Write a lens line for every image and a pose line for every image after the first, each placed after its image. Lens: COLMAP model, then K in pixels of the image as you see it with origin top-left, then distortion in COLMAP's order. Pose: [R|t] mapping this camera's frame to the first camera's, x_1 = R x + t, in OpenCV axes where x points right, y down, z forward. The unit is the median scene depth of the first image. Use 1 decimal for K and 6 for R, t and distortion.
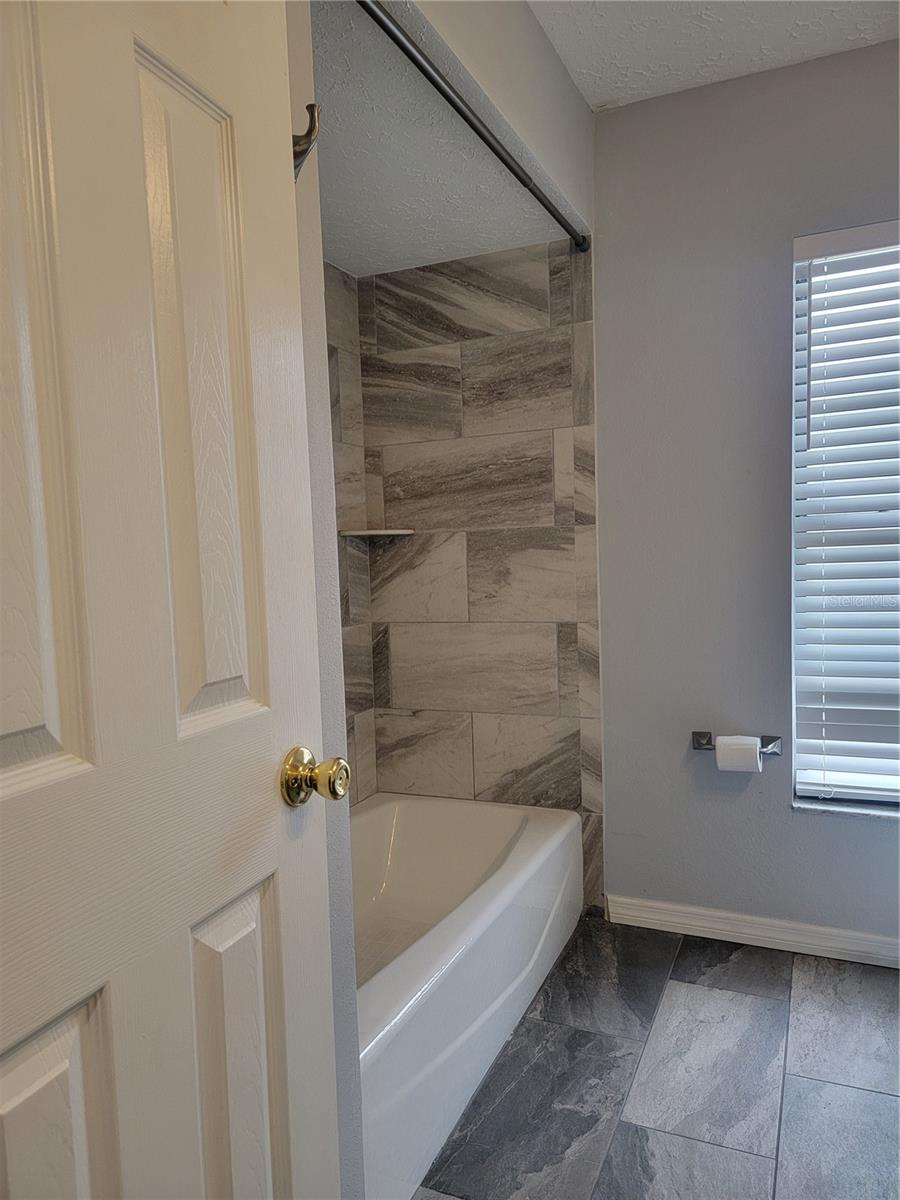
lens RADIAL K [[827.7, 0, 451.7], [0, 827.7, 604.5], [0, 0, 1]] dist [0.044748, -0.042528]
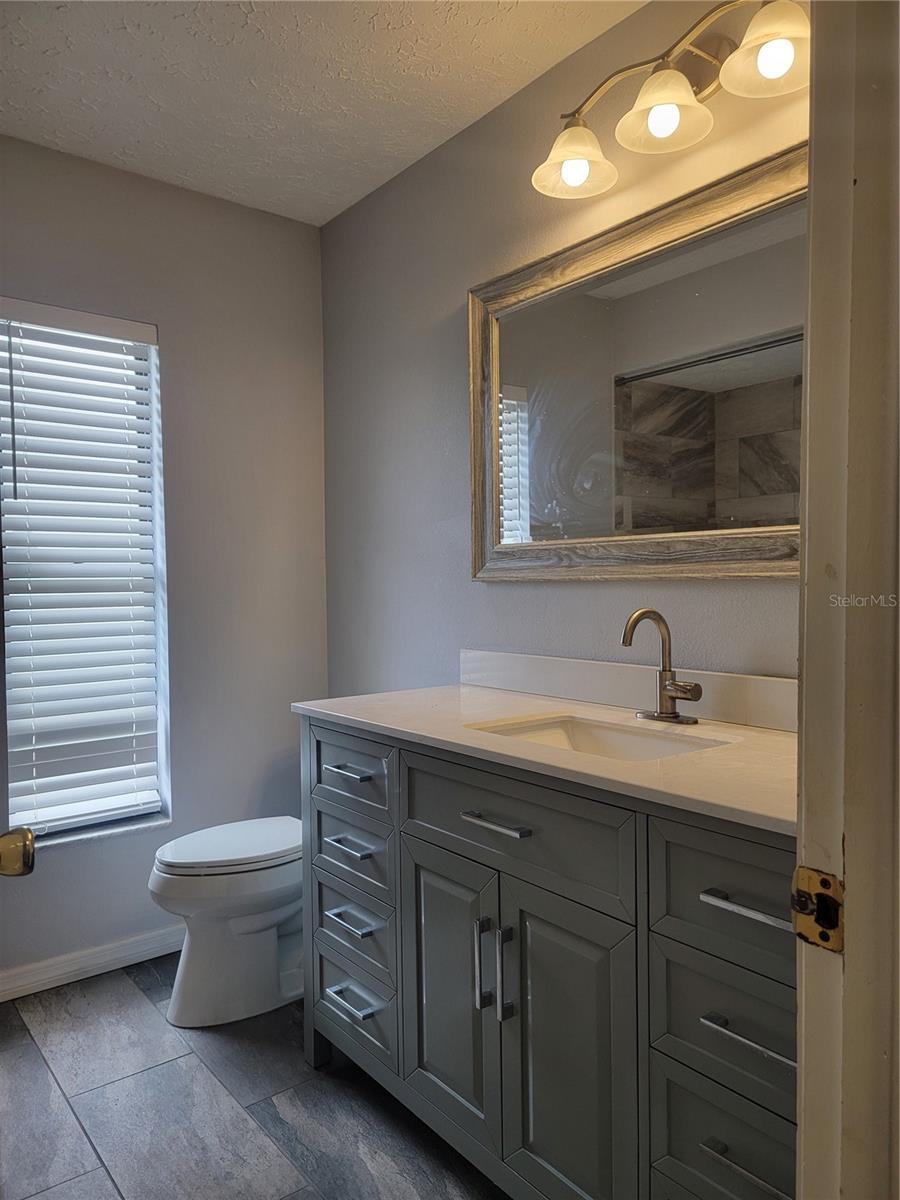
lens RADIAL K [[827.7, 0, 451.6], [0, 827.7, 599.2], [0, 0, 1]] dist [0.044748, -0.042528]
pose [[0.458202, 0.014045, 0.888737, -0.276148], [0.045121, 0.998218, -0.039038, 0.002568], [-0.887702, 0.057988, 0.456752, 0.057812]]
